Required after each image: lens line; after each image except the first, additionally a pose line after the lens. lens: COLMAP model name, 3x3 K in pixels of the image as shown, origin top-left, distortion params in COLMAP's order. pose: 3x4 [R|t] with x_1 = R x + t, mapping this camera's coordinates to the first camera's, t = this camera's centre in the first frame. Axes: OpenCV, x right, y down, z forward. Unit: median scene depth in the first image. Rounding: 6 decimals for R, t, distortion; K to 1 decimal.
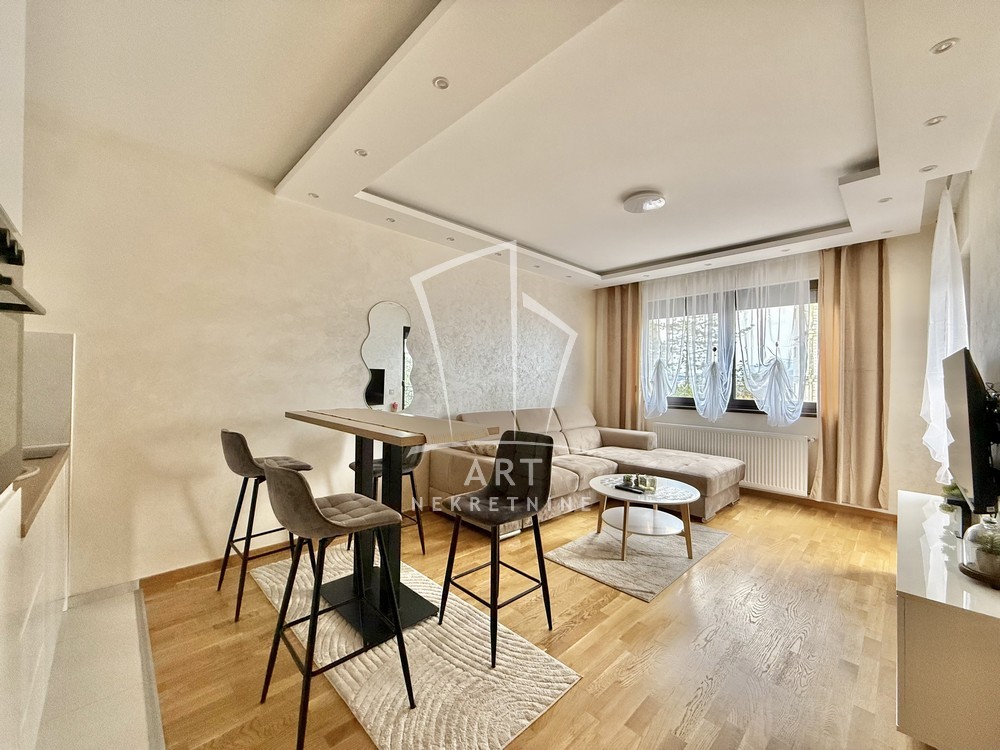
lens RADIAL K [[397.4, 0, 498.2], [0, 397.4, 375.5], [0, 0, 1]] dist [-0.001399, 0.000651]
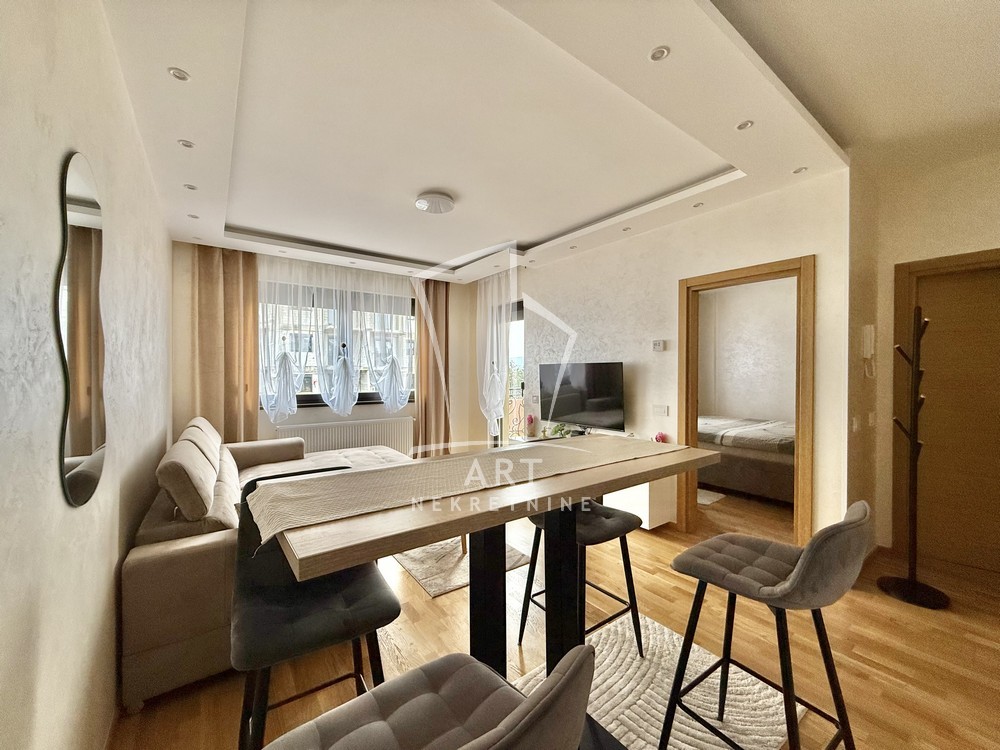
lens RADIAL K [[397.4, 0, 496.8], [0, 397.4, 371.6], [0, 0, 1]] dist [-0.001399, 0.000651]
pose [[0.151561, -0.009254, 0.988405, -0.568316], [-0.005760, 0.999931, 0.010245, -0.015468], [-0.988431, -0.007246, 0.151497, 0.633678]]
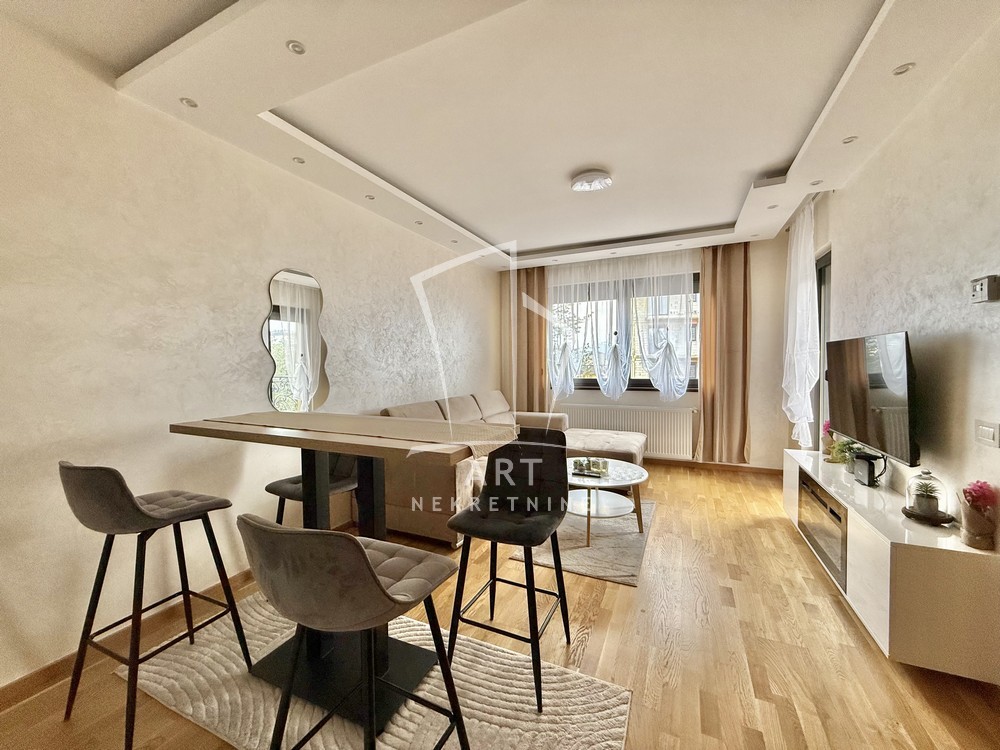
lens RADIAL K [[397.4, 0, 499.8], [0, 397.4, 375.3], [0, 0, 1]] dist [-0.001399, 0.000651]
pose [[0.936109, -0.033955, 0.350066, -0.182781], [0.020304, 0.998886, 0.042594, -0.005800], [-0.351123, -0.032765, 0.935756, 0.135979]]
